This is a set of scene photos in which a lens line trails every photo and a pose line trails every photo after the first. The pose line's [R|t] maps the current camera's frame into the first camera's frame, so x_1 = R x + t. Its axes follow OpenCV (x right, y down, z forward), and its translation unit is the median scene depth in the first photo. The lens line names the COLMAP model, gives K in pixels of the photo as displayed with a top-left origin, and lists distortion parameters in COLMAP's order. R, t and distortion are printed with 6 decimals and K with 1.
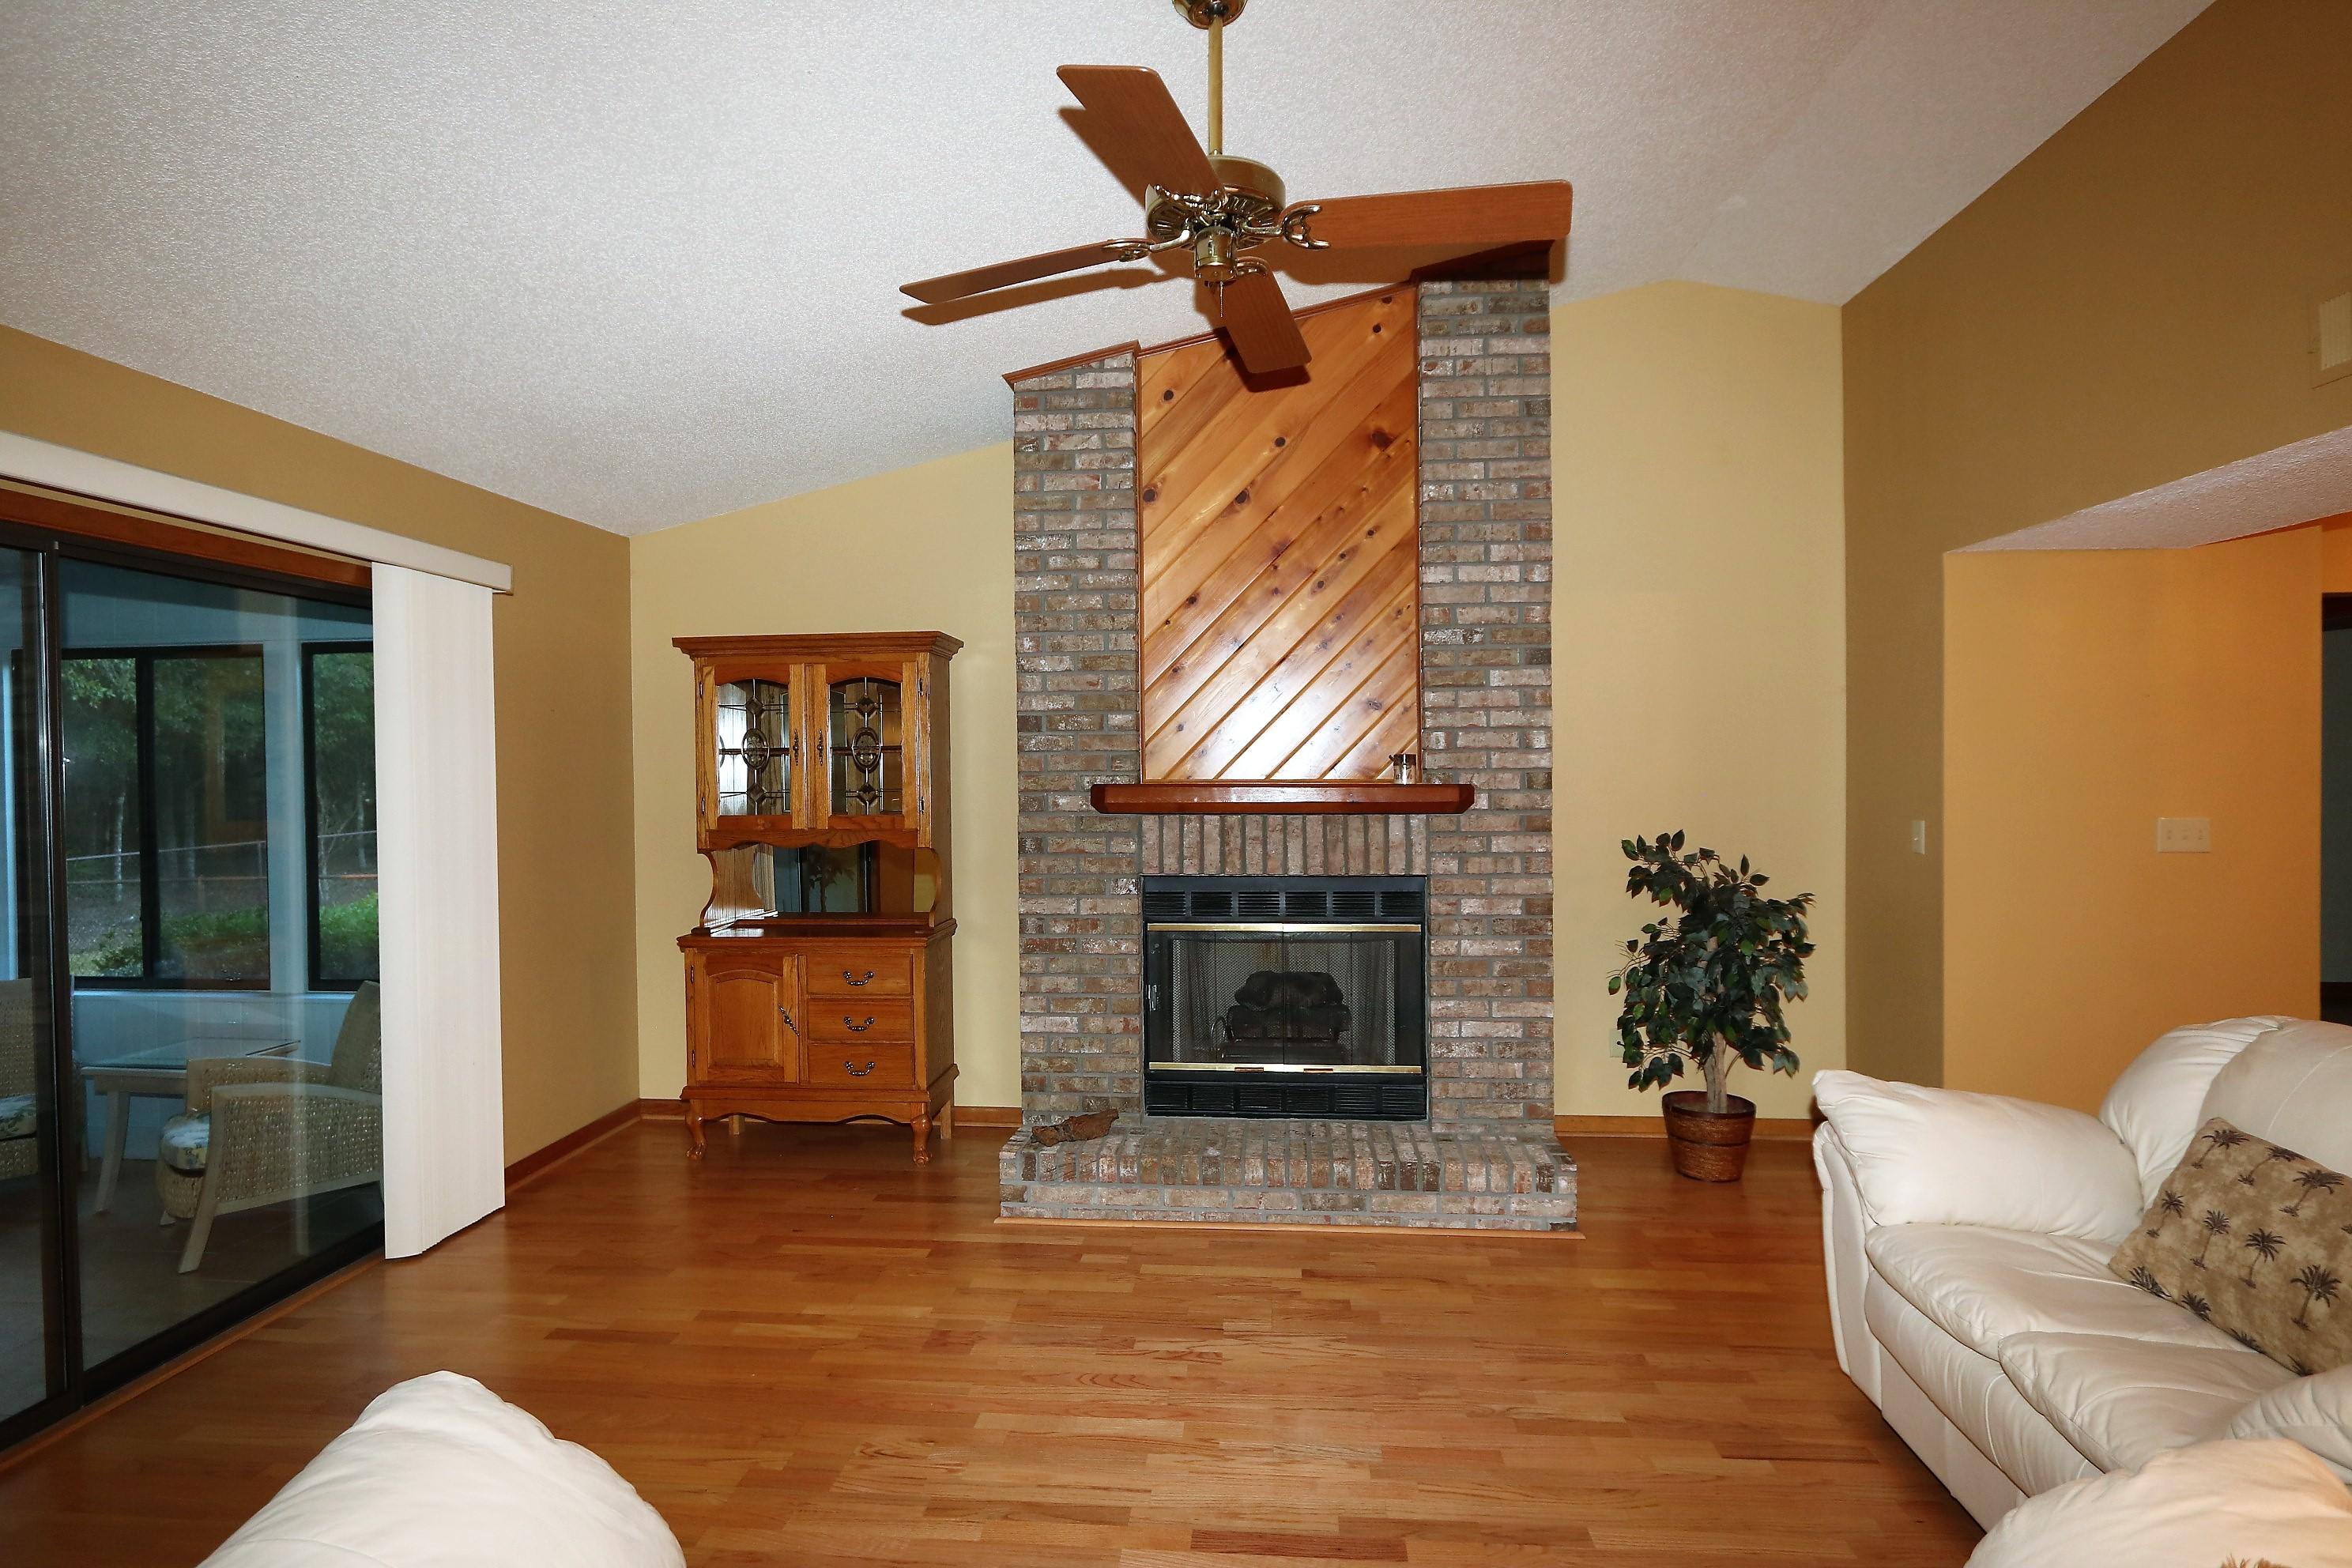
lens RADIAL K [[1229.6, 0, 1176.0], [0, 1229.6, 784.0], [0, 0, 1]] dist [-0.012020, -0.000110]
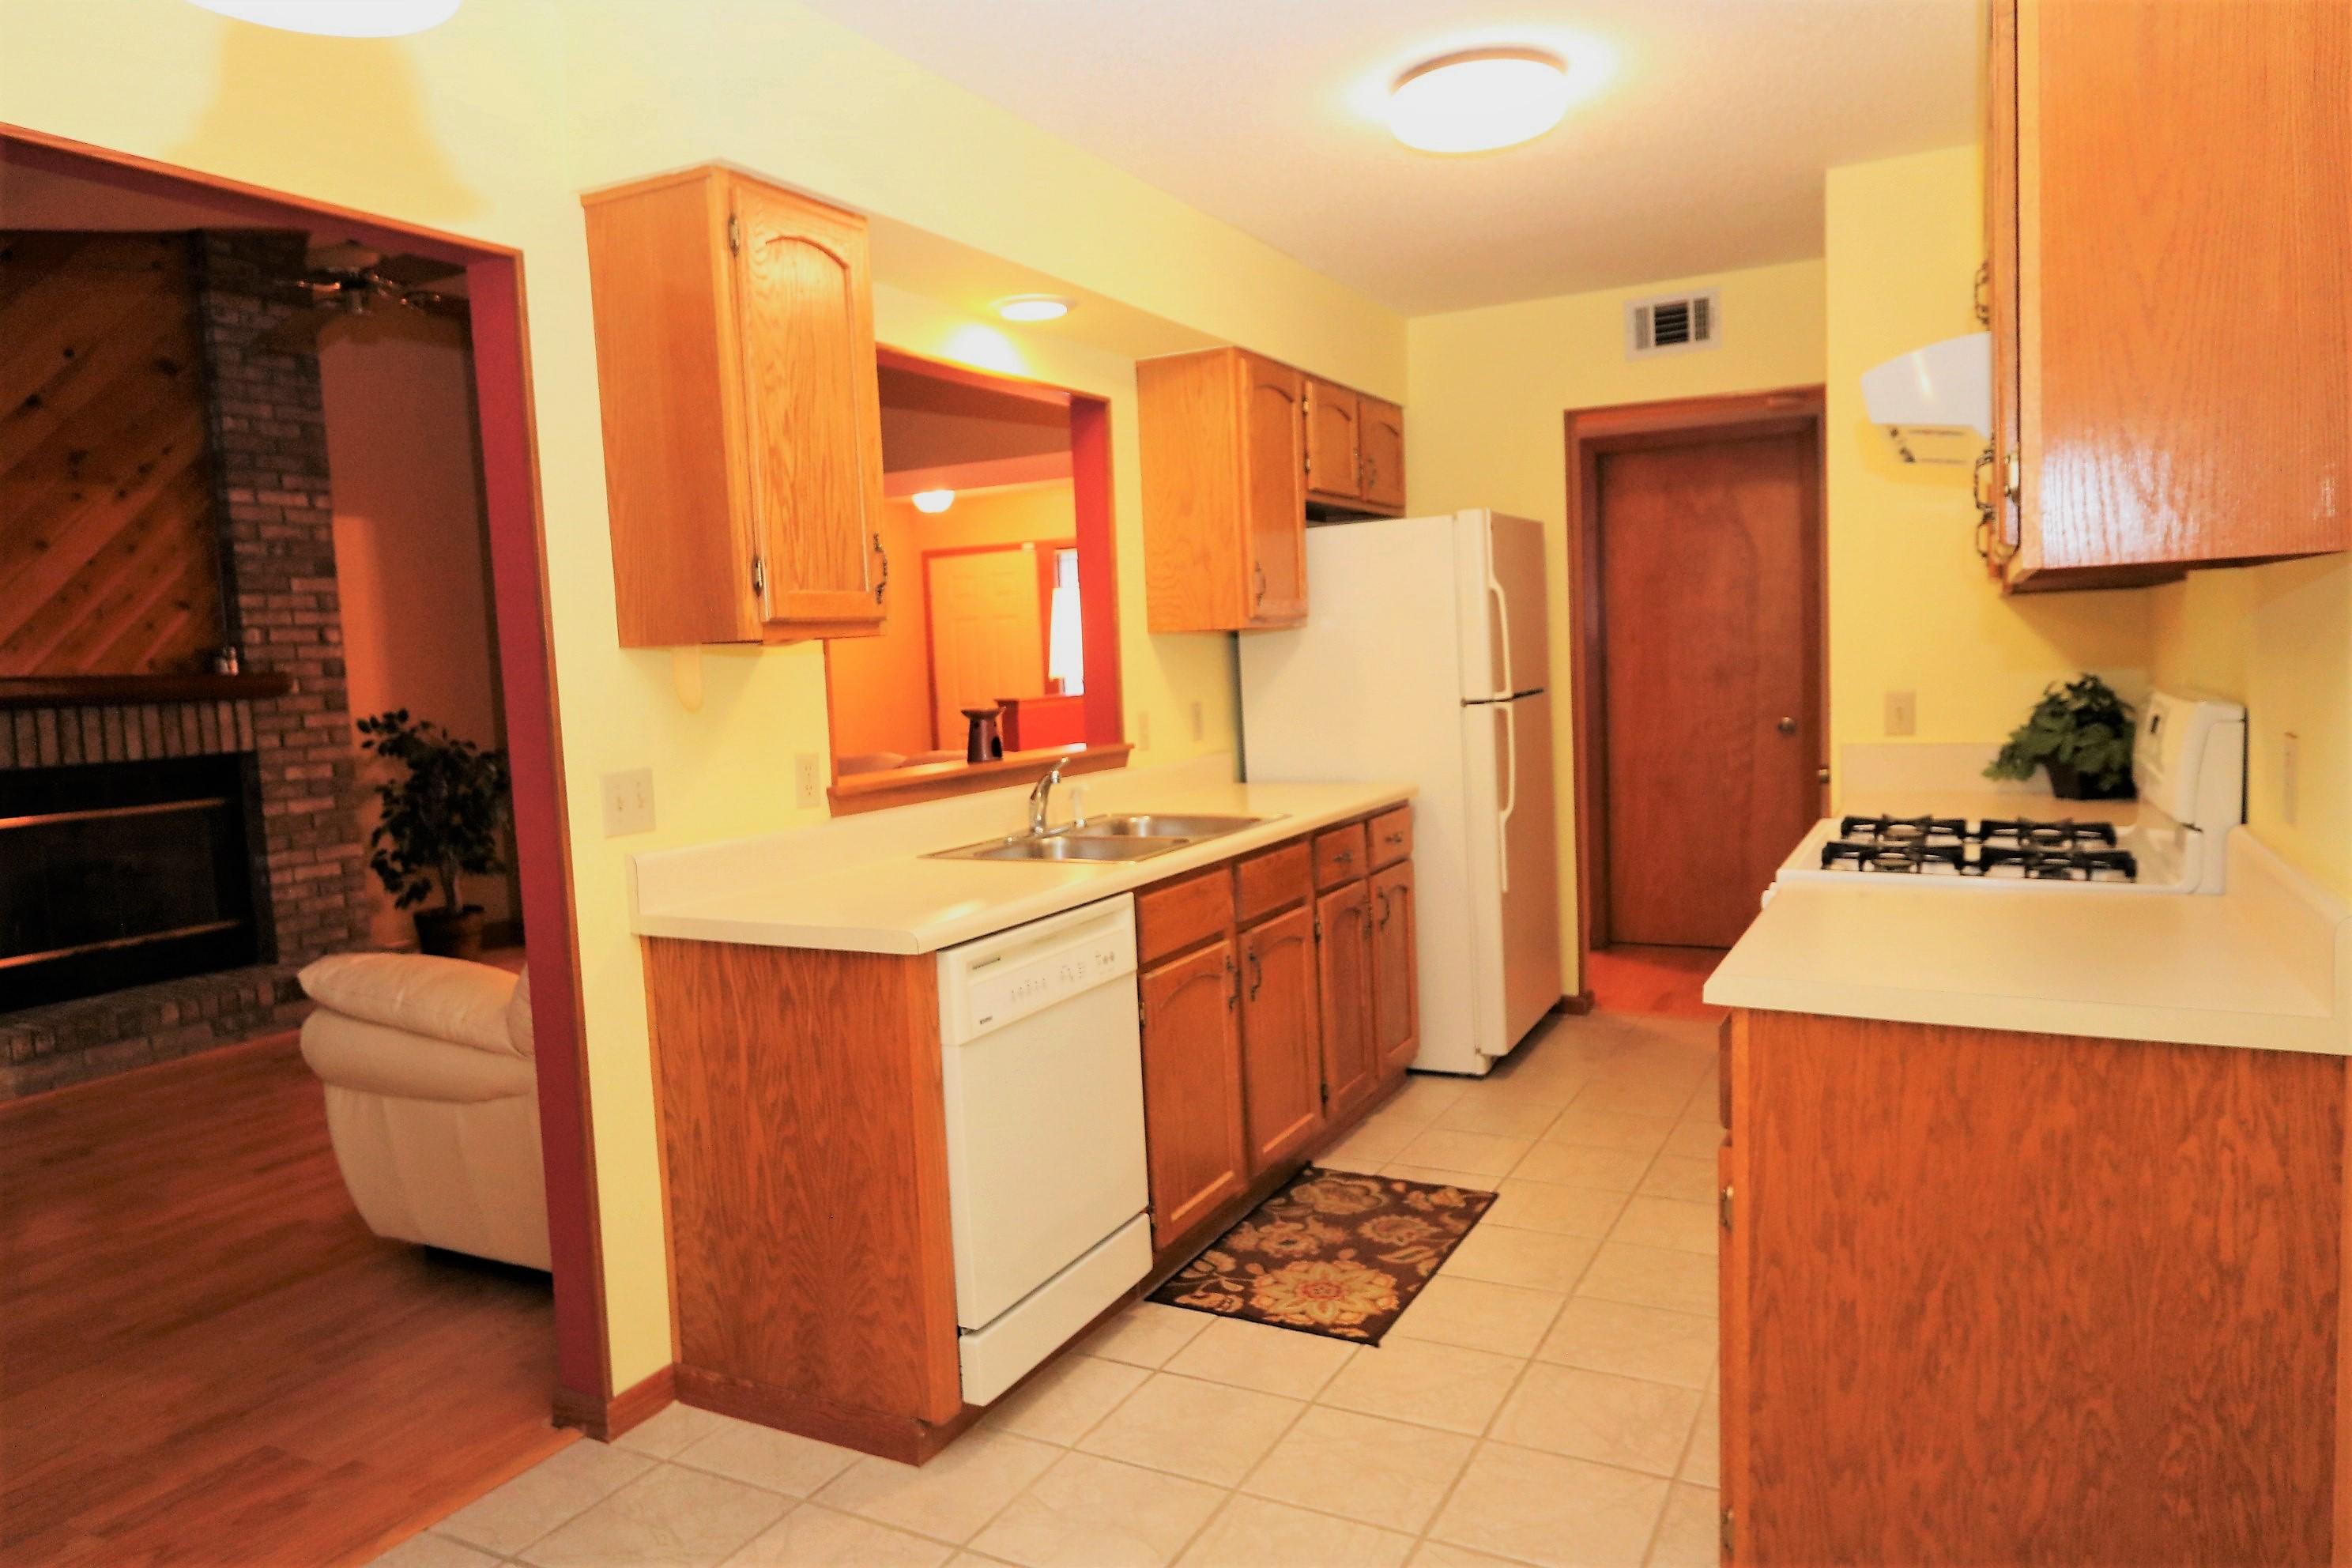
lens RADIAL K [[1496.7, 0, 1176.0], [0, 1496.7, 784.0], [0, 0, 1]] dist [0.000617, -0.001169]
pose [[0.379256, -0.090047, 0.920900, -0.794356], [0.048590, 0.995818, 0.077362, 0.037728], [-0.924015, 0.015406, 0.382046, -0.373757]]
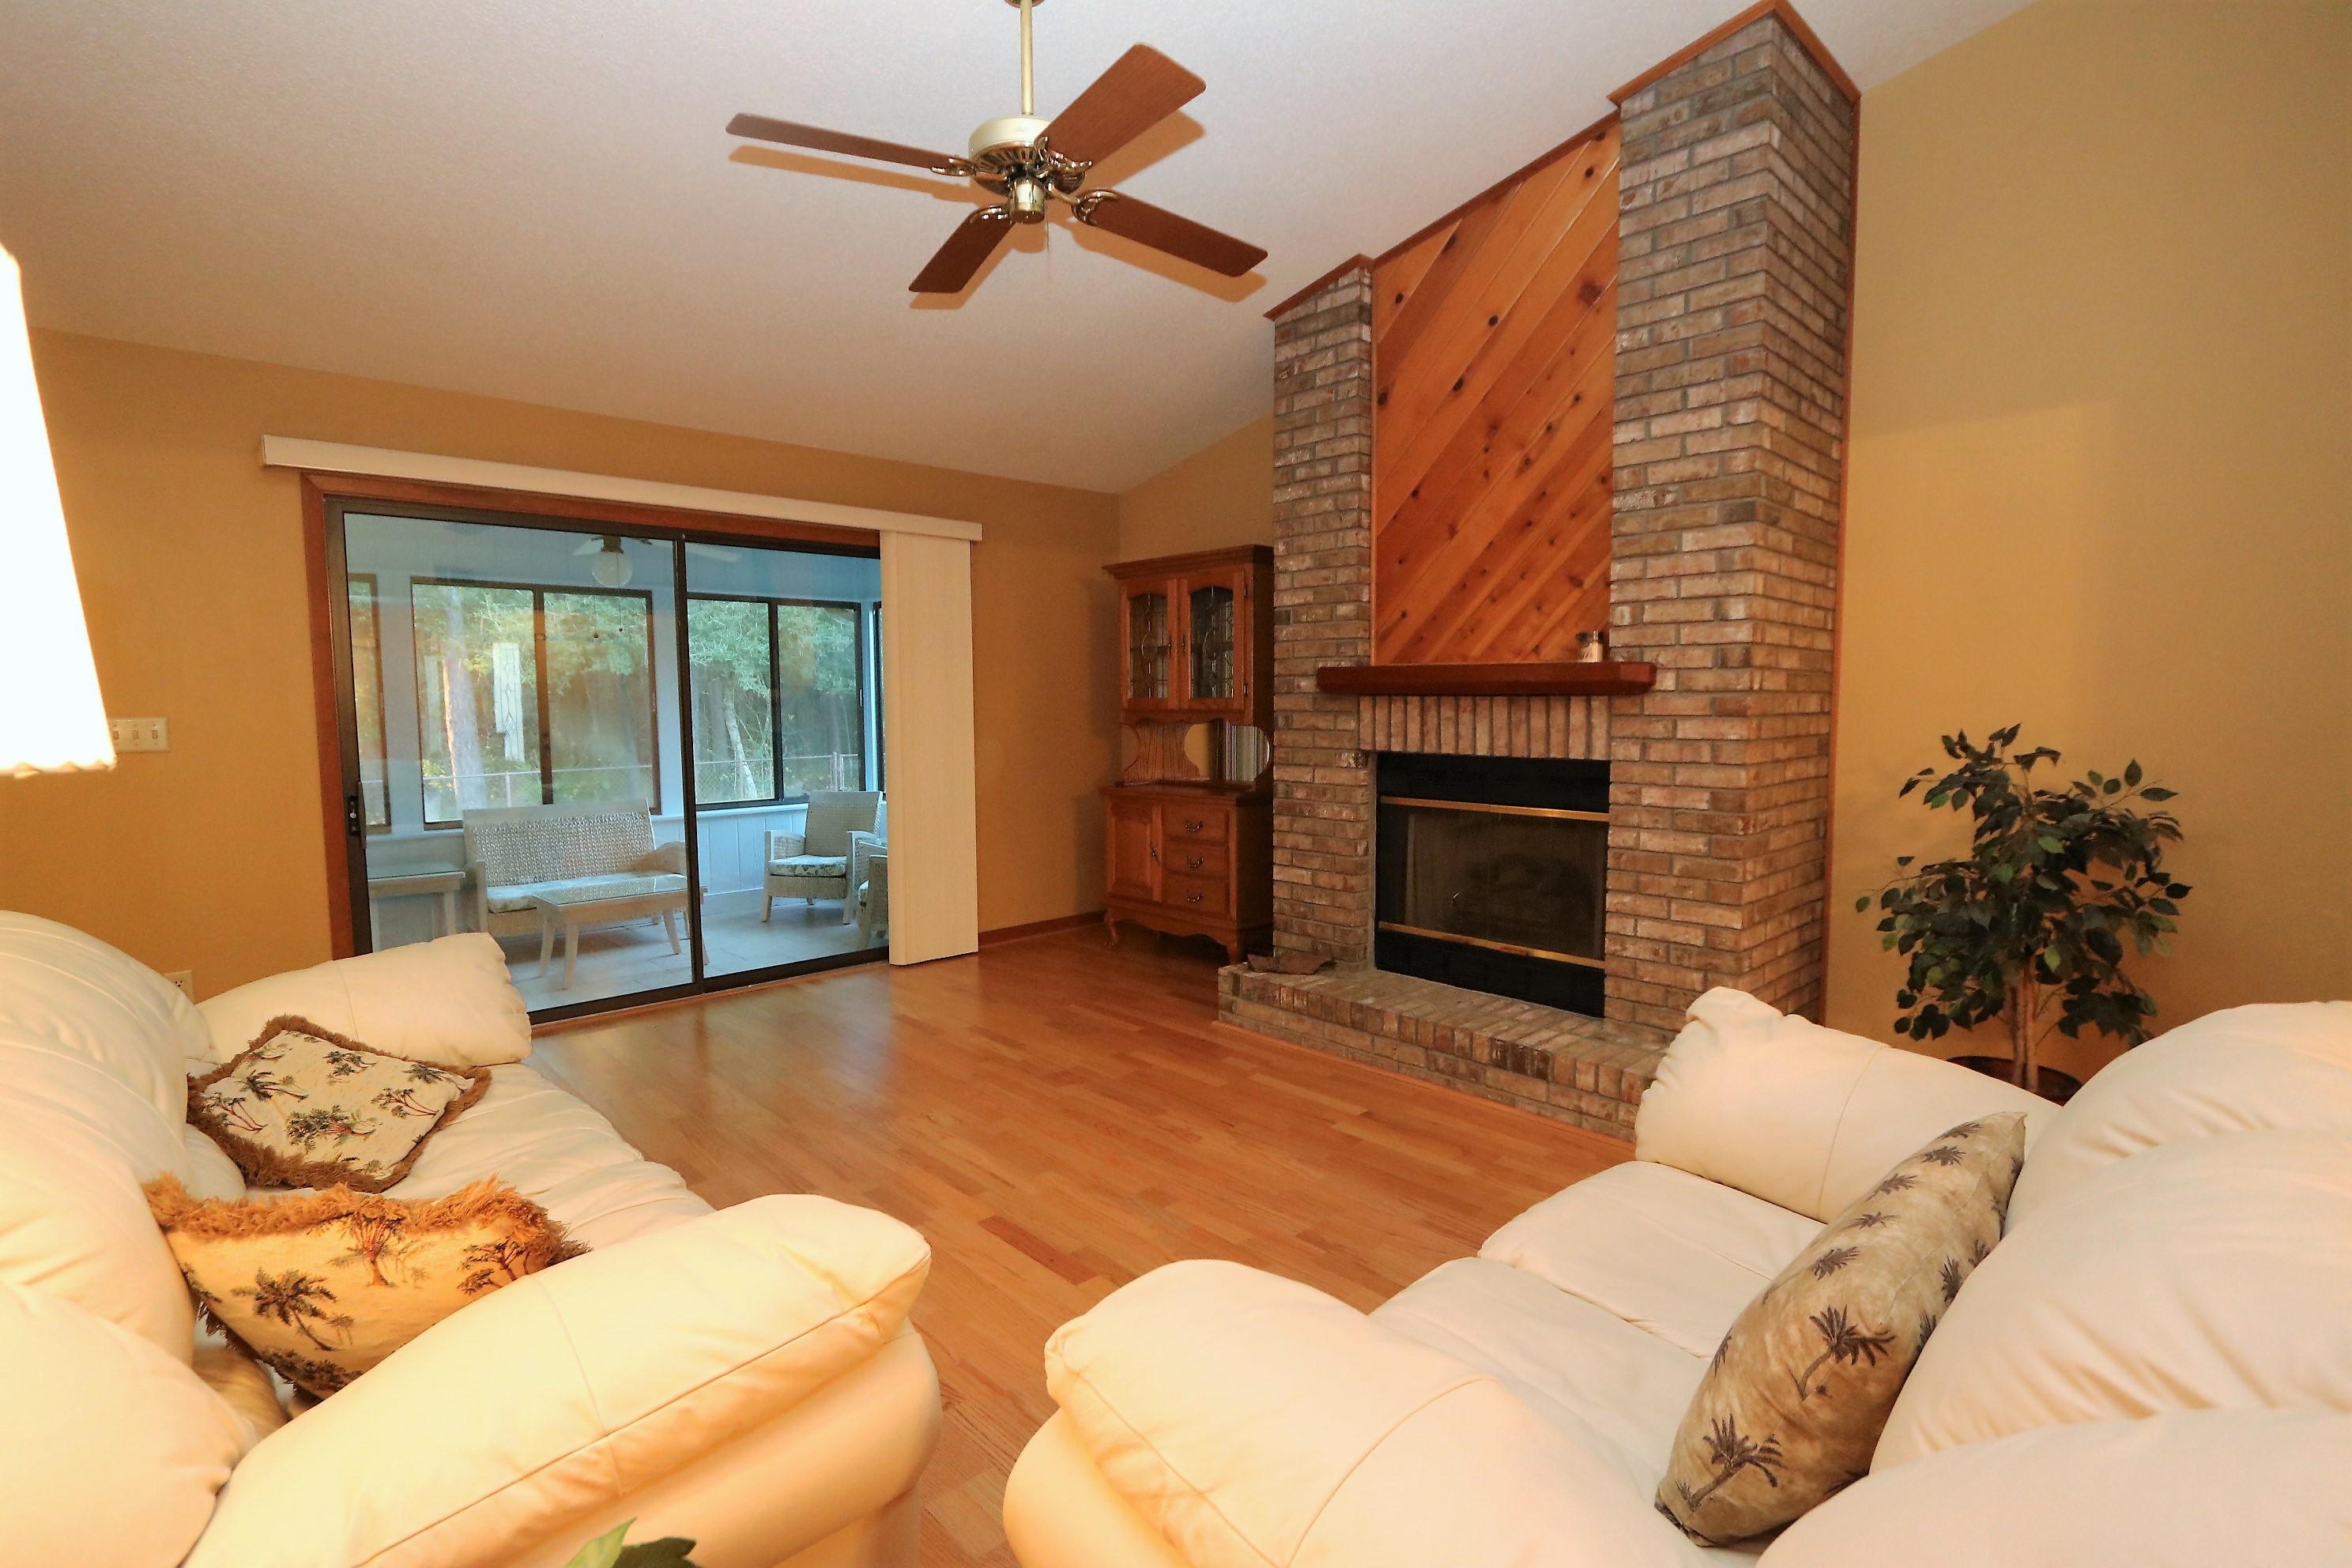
lens RADIAL K [[1080.1, 0, 1176.0], [0, 1080.1, 784.0], [0, 0, 1]] dist [-0.010805, -0.000162]
pose [[0.753103, 0.056903, -0.655437, 0.499254], [-0.009591, 0.997096, 0.075545, 0.032930], [0.657833, -0.050607, 0.751462, 0.162668]]
